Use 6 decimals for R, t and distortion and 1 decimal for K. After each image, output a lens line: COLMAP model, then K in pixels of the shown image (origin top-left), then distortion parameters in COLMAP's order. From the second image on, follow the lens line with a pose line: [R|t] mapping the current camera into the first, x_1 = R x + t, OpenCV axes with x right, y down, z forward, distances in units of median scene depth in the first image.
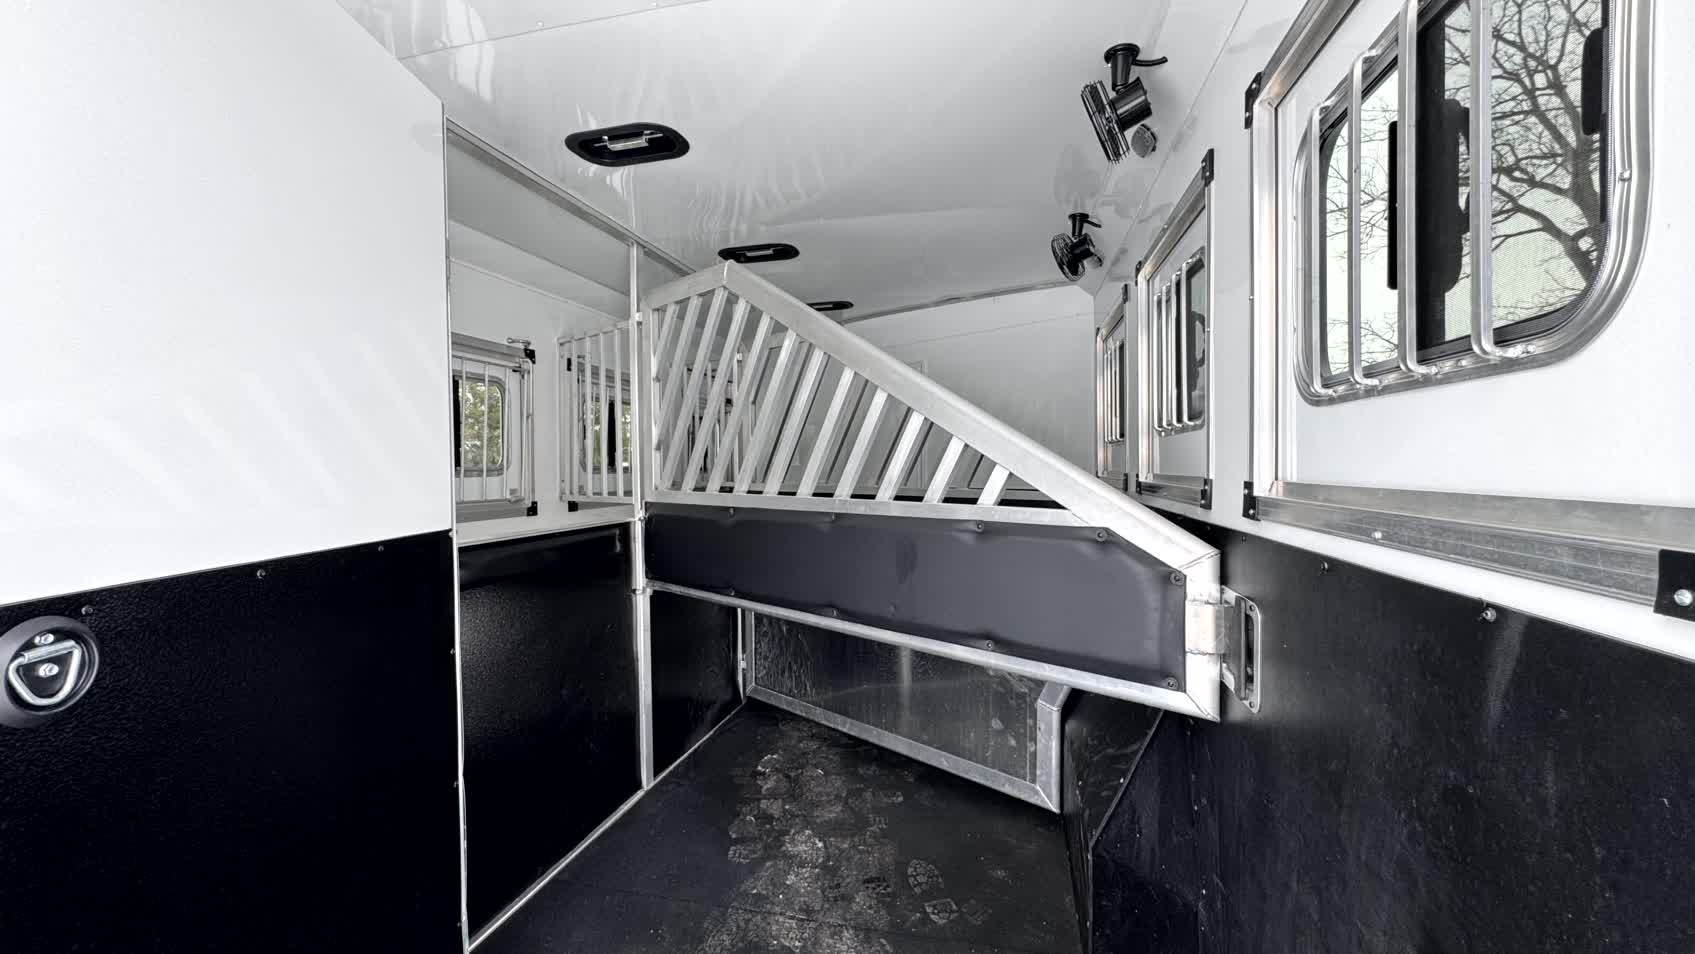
lens RADIAL K [[673.1, 0, 844.9], [0, 673.1, 477.6], [0, 0, 1]] dist [-0.002520, -0.000092]
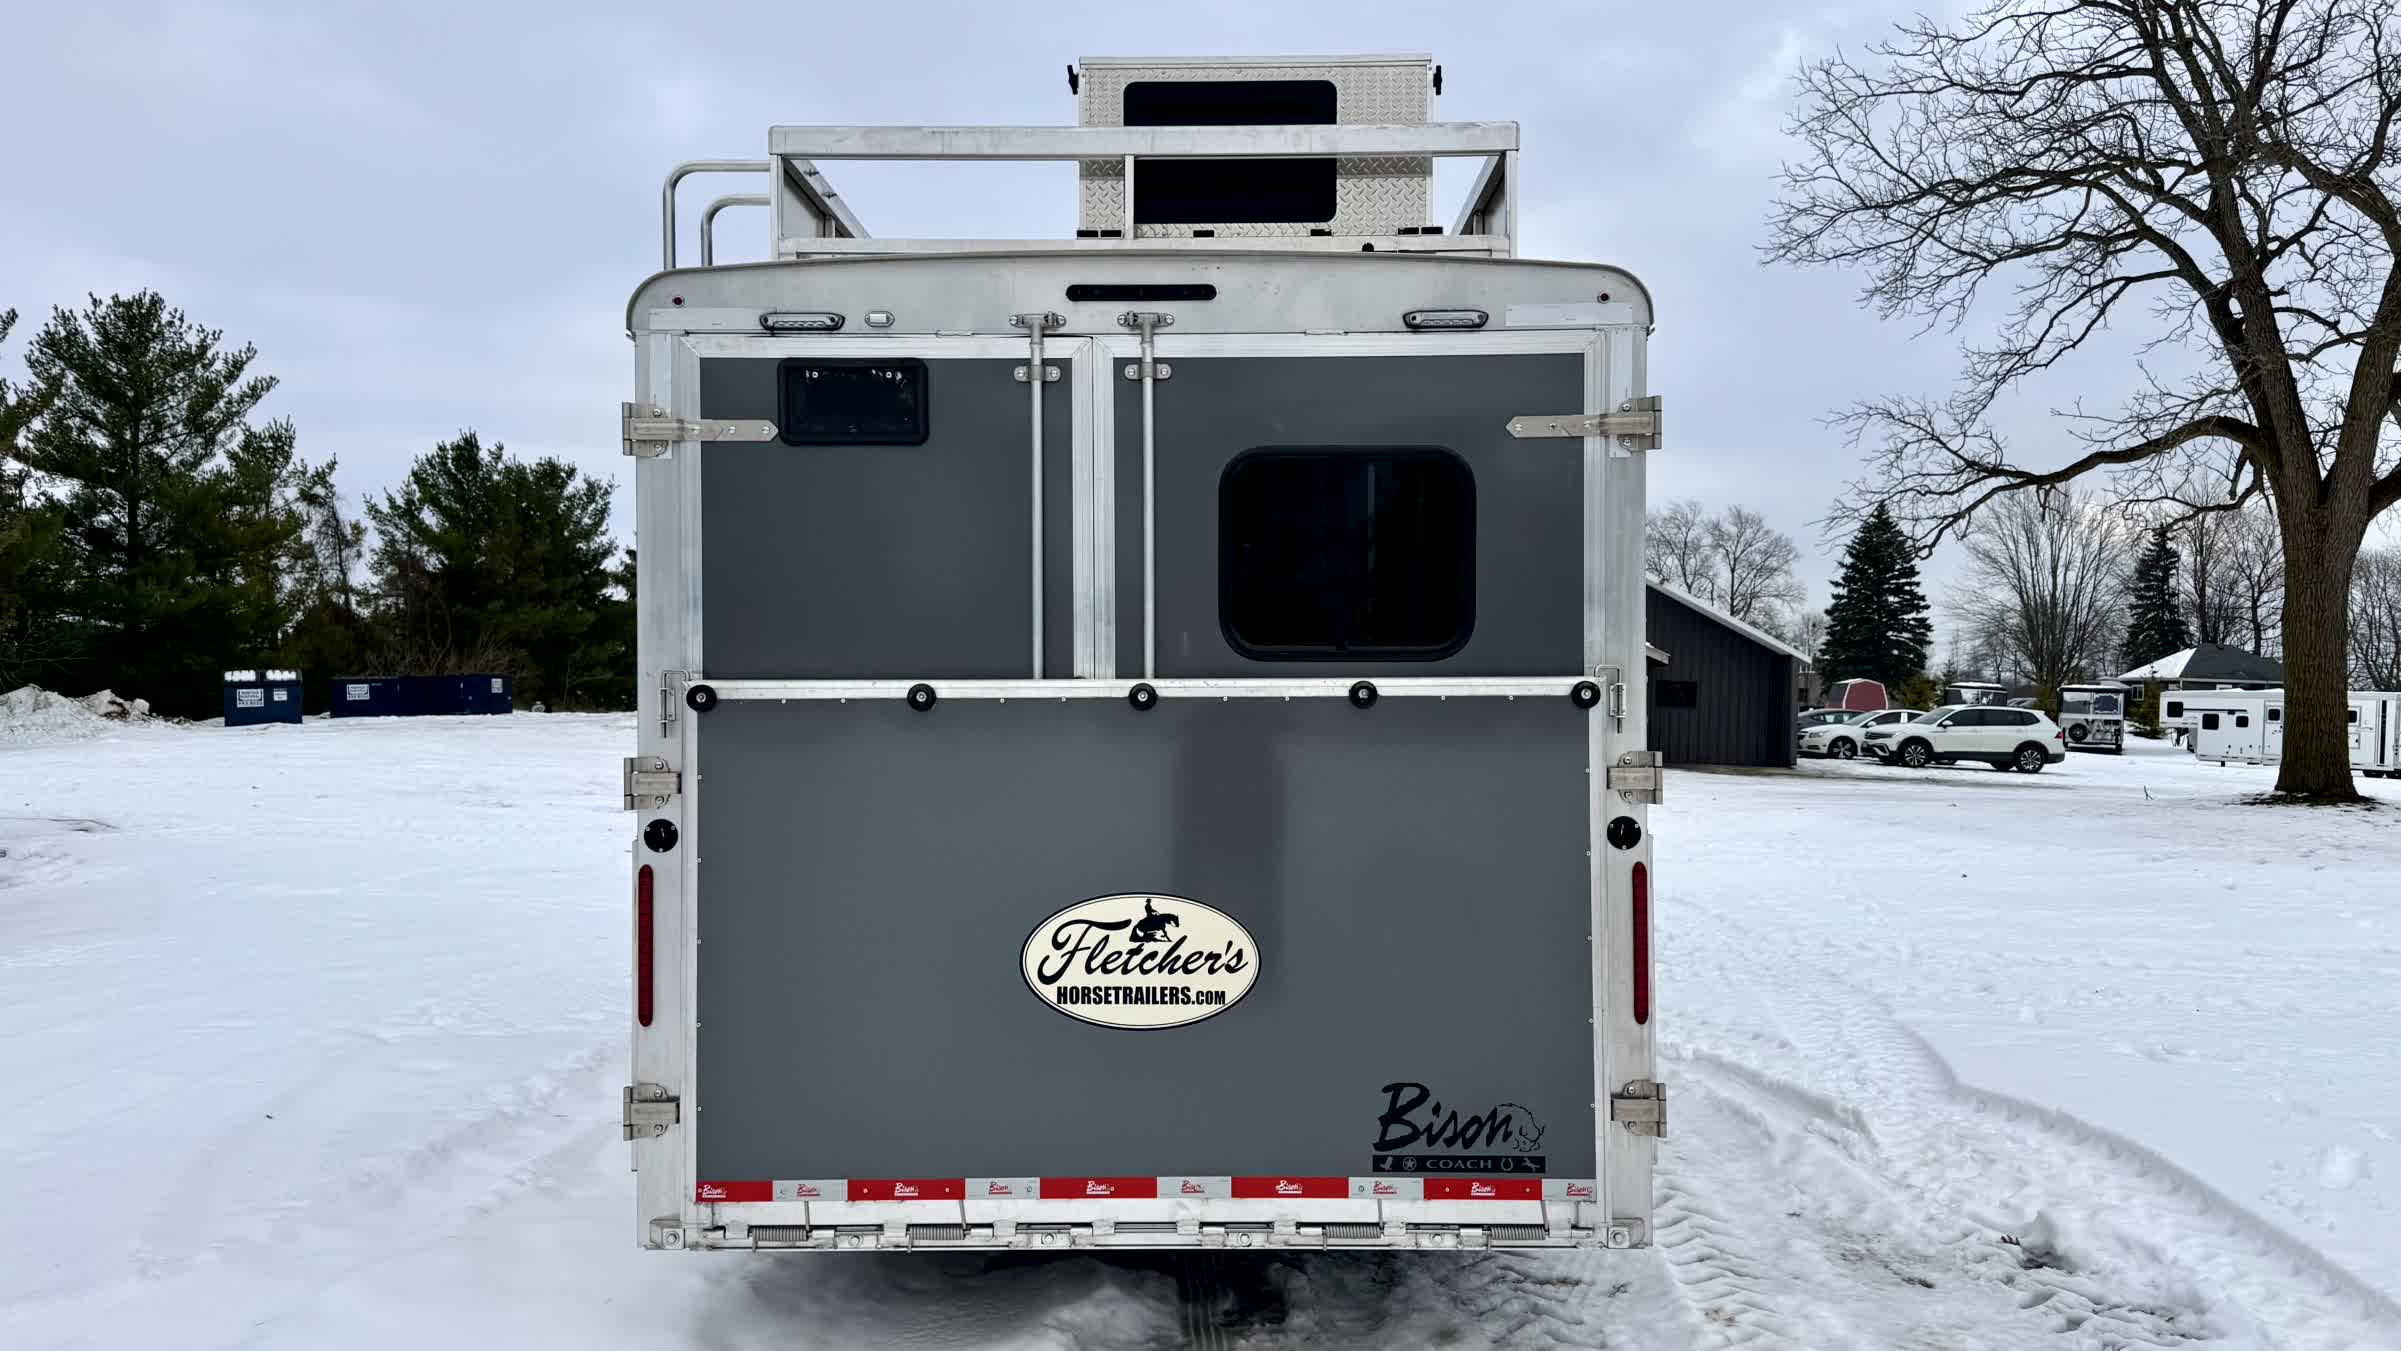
lens RADIAL K [[1719.0, 0, 1200.5], [0, 1719.0, 675.5], [0, 0, 1]] dist [-0.001298, -0.001162]
pose [[0.973910, 0.008727, 0.226768, -0.634553], [-0.003263, 0.999696, -0.024457, 0.055478], [-0.226912, 0.023079, 0.973642, -1.505577]]
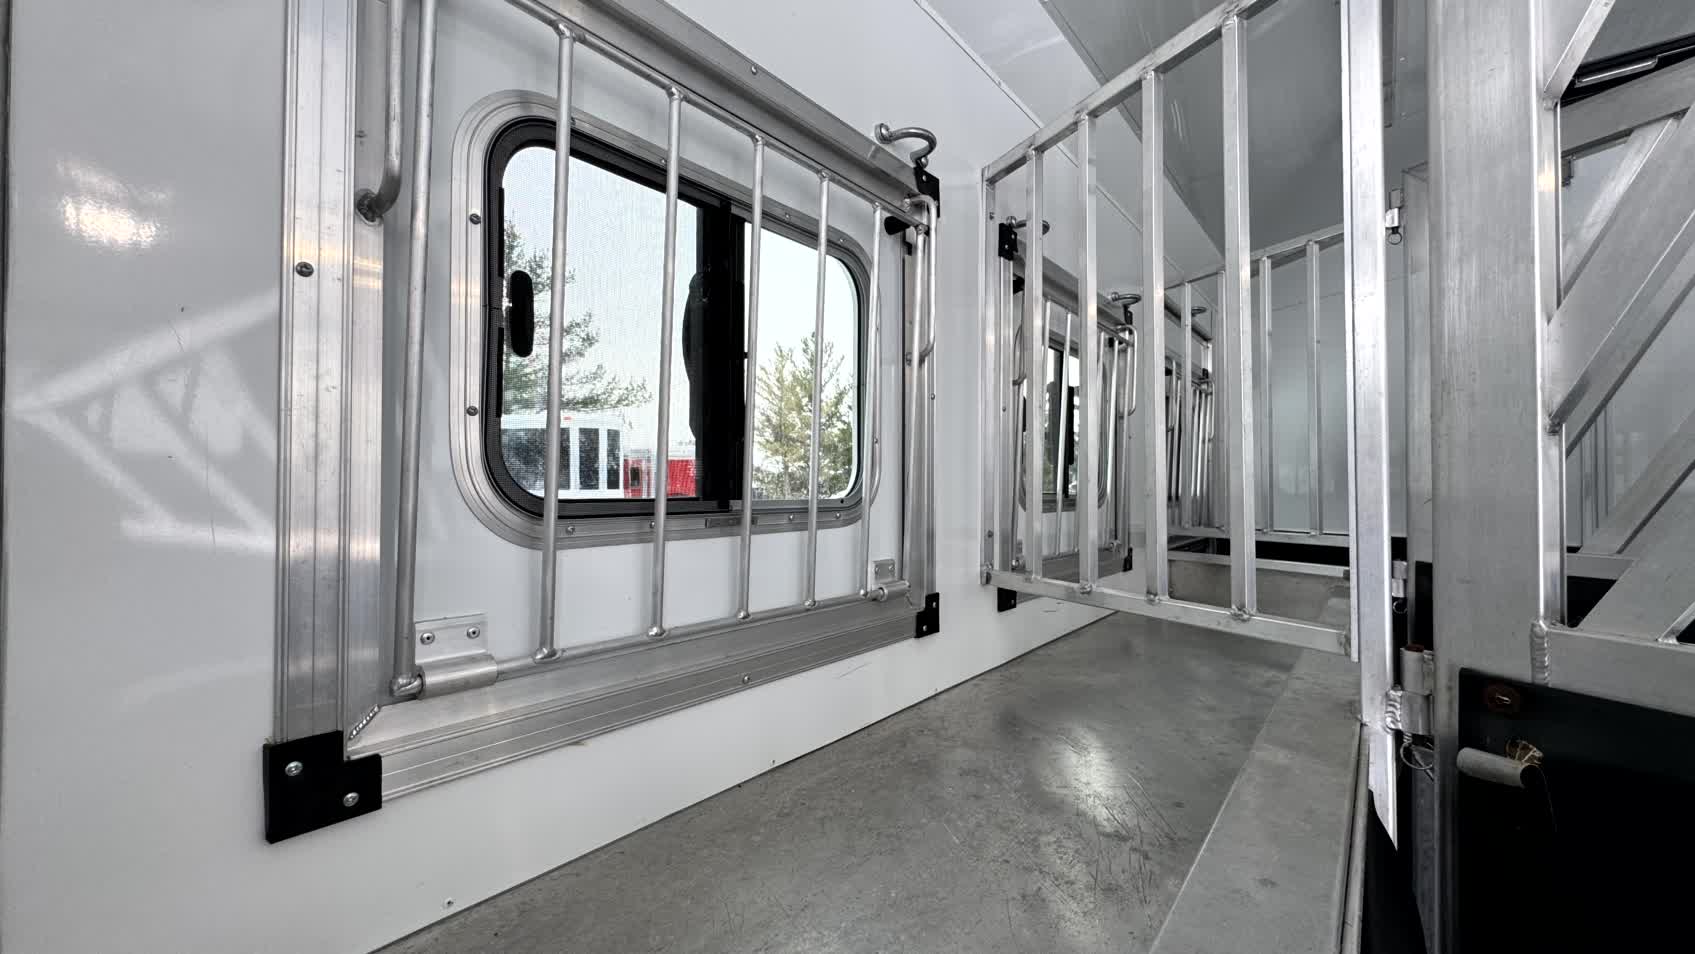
lens RADIAL K [[673.1, 0, 844.9], [0, 673.1, 477.6], [0, 0, 1]] dist [-0.002520, -0.000092]
pose [[0.905218, 0.006040, -0.424905, -0.381435], [-0.016518, 0.999643, -0.020980, -0.020159], [0.424627, 0.026010, 0.904995, 0.708907]]
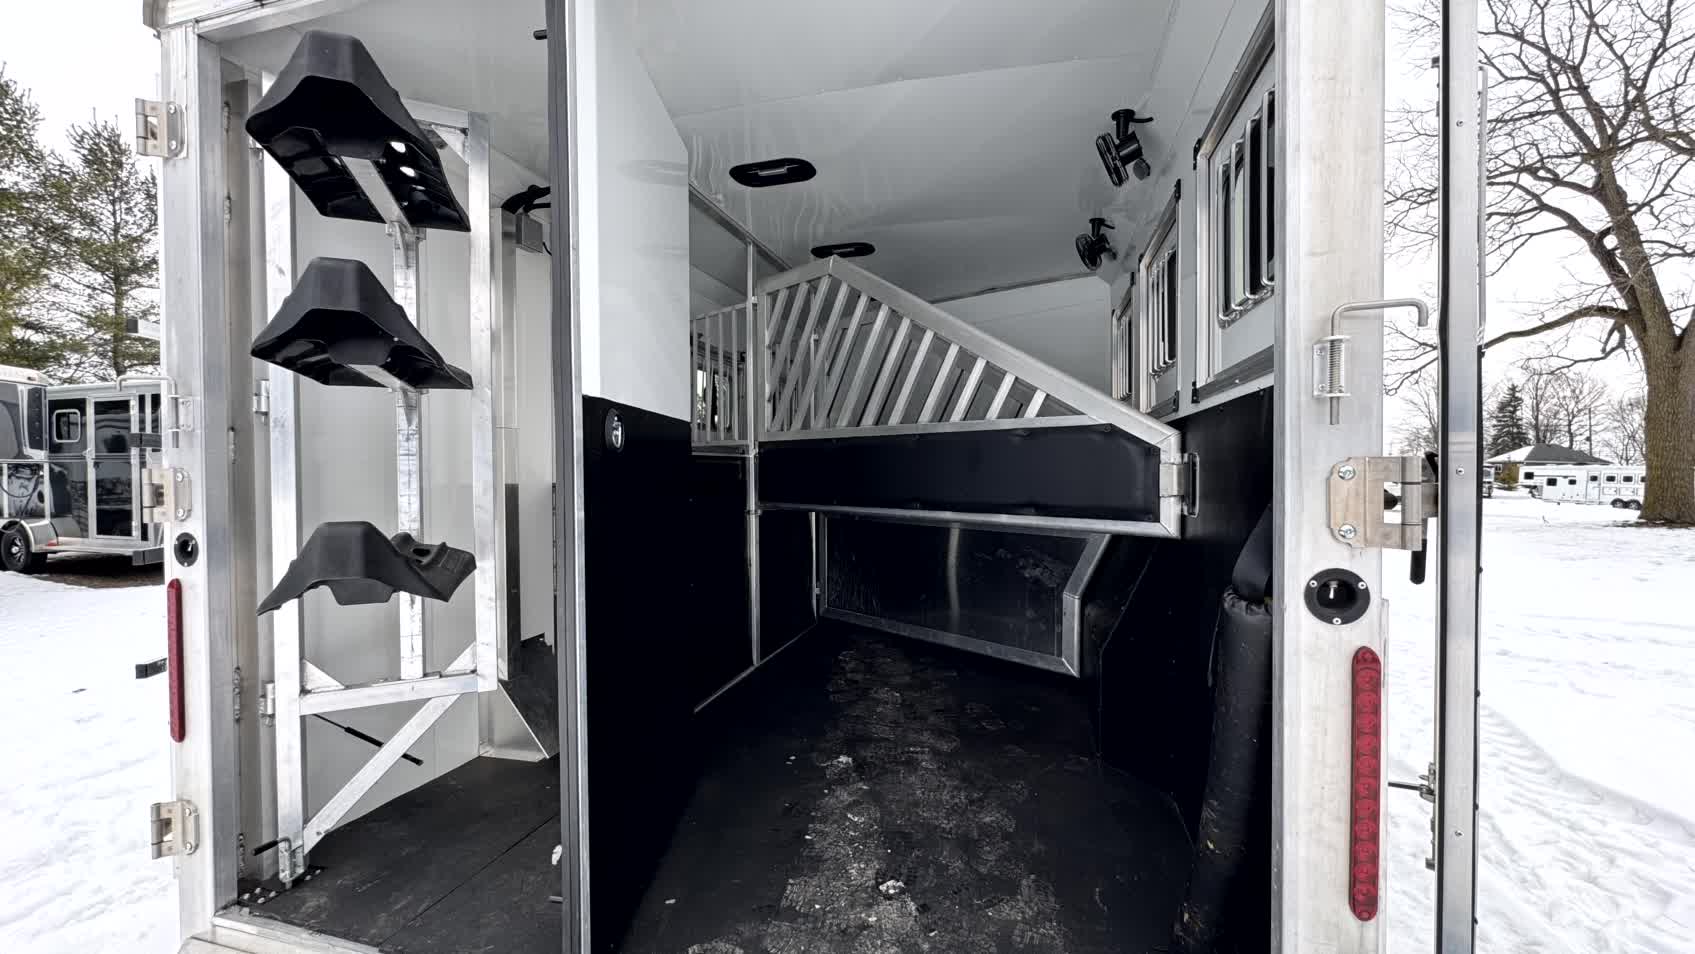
lens RADIAL K [[673.1, 0, 844.9], [0, 673.1, 477.6], [0, 0, 1]] dist [-0.002520, -0.000092]
pose [[0.999481, 0.006122, -0.031639, -0.088260], [-0.006204, 0.999978, -0.002497, 0.105941], [0.031623, 0.002692, 0.999496, -0.289330]]
